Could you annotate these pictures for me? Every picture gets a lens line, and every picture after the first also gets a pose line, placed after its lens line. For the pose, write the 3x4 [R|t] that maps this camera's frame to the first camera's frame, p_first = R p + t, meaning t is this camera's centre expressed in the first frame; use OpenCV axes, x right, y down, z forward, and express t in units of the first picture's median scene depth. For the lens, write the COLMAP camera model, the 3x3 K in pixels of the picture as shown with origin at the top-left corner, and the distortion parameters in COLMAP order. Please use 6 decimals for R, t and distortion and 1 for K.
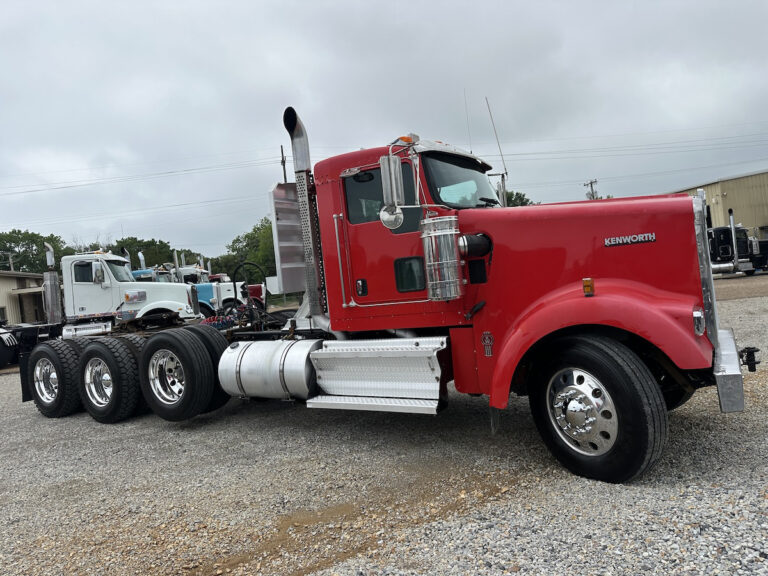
lens RADIAL K [[546.3, 0, 388.4], [0, 546.3, 289.0], [0, 0, 1]] dist [0.056010, -0.067189]
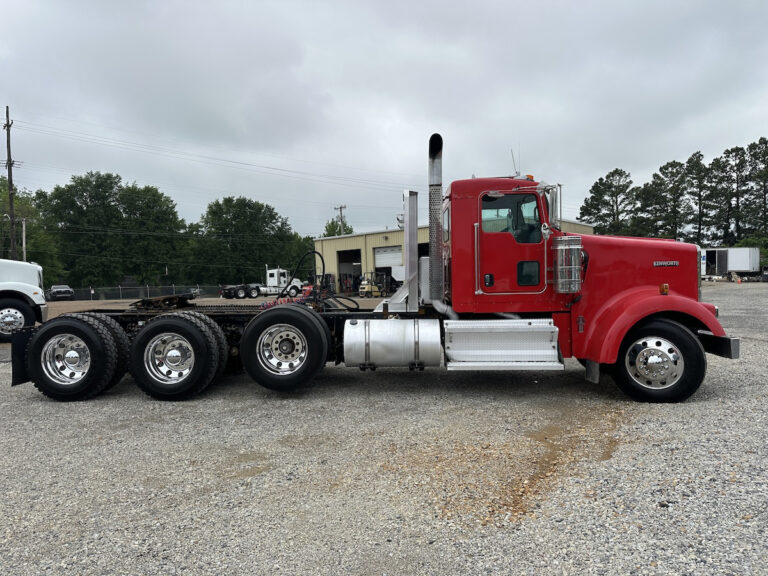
lens RADIAL K [[546.3, 0, 381.6], [0, 546.3, 289.2], [0, 0, 1]] dist [0.056010, -0.067189]
pose [[0.862889, 0.069850, 0.500543, -1.009553], [-0.059874, 0.997557, -0.035989, 0.088795], [-0.501834, 0.001085, 0.864963, -0.031995]]
